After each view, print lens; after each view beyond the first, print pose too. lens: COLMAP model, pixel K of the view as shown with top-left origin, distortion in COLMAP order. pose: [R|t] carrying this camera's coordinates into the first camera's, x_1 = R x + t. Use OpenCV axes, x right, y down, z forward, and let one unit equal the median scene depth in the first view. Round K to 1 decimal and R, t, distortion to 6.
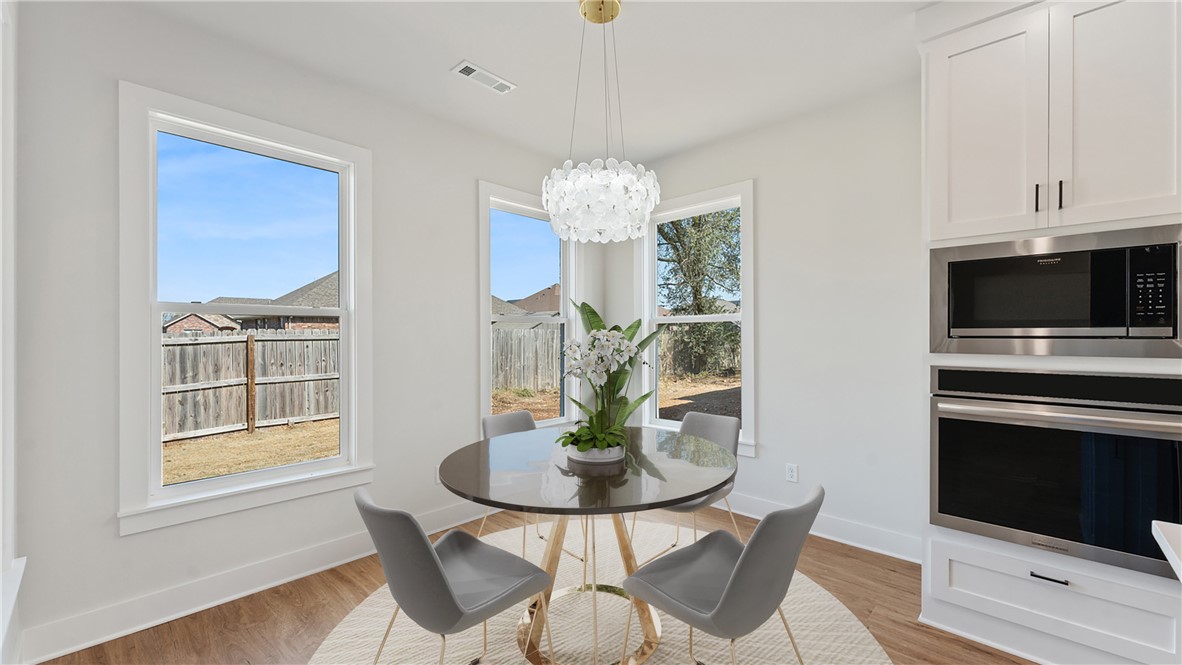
lens RADIAL K [[476.9, 0, 589.9], [0, 476.9, 334.7], [0, 0, 1]] dist [0.001268, 0.000123]
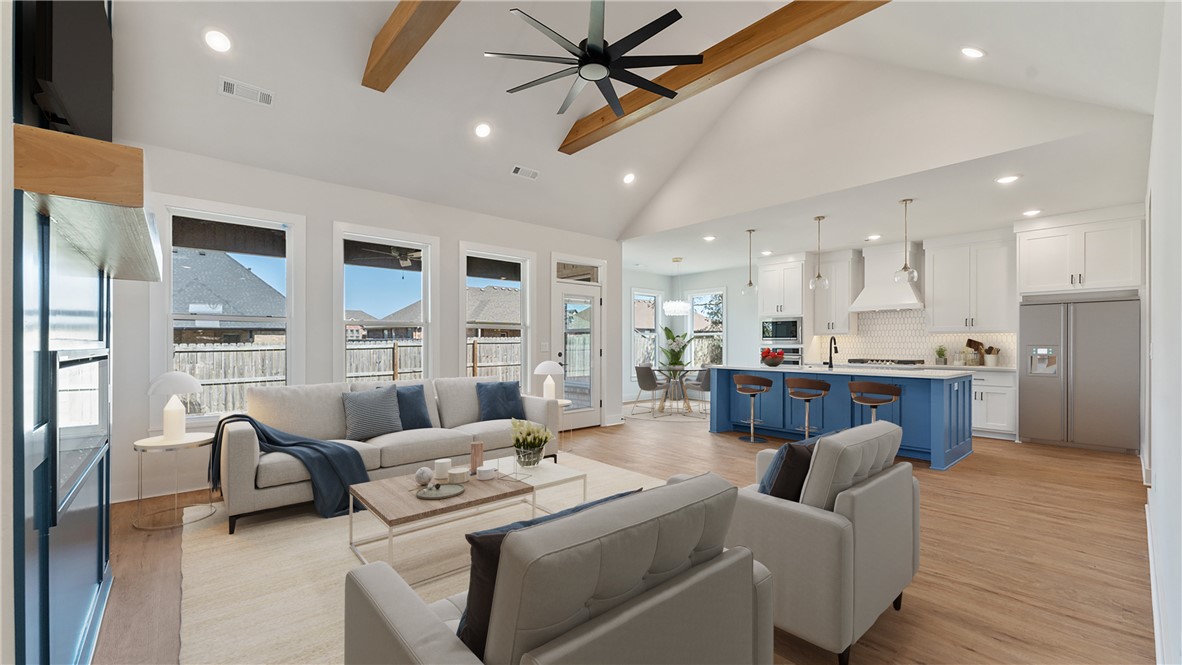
lens RADIAL K [[476.9, 0, 591.4], [0, 476.9, 336.0], [0, 0, 1]] dist [0.001268, 0.000123]
pose [[0.995839, -0.004611, -0.091009, -0.154746], [0.003649, 0.999936, -0.010737, 0.009407], [0.091053, 0.010361, 0.995792, -1.441449]]
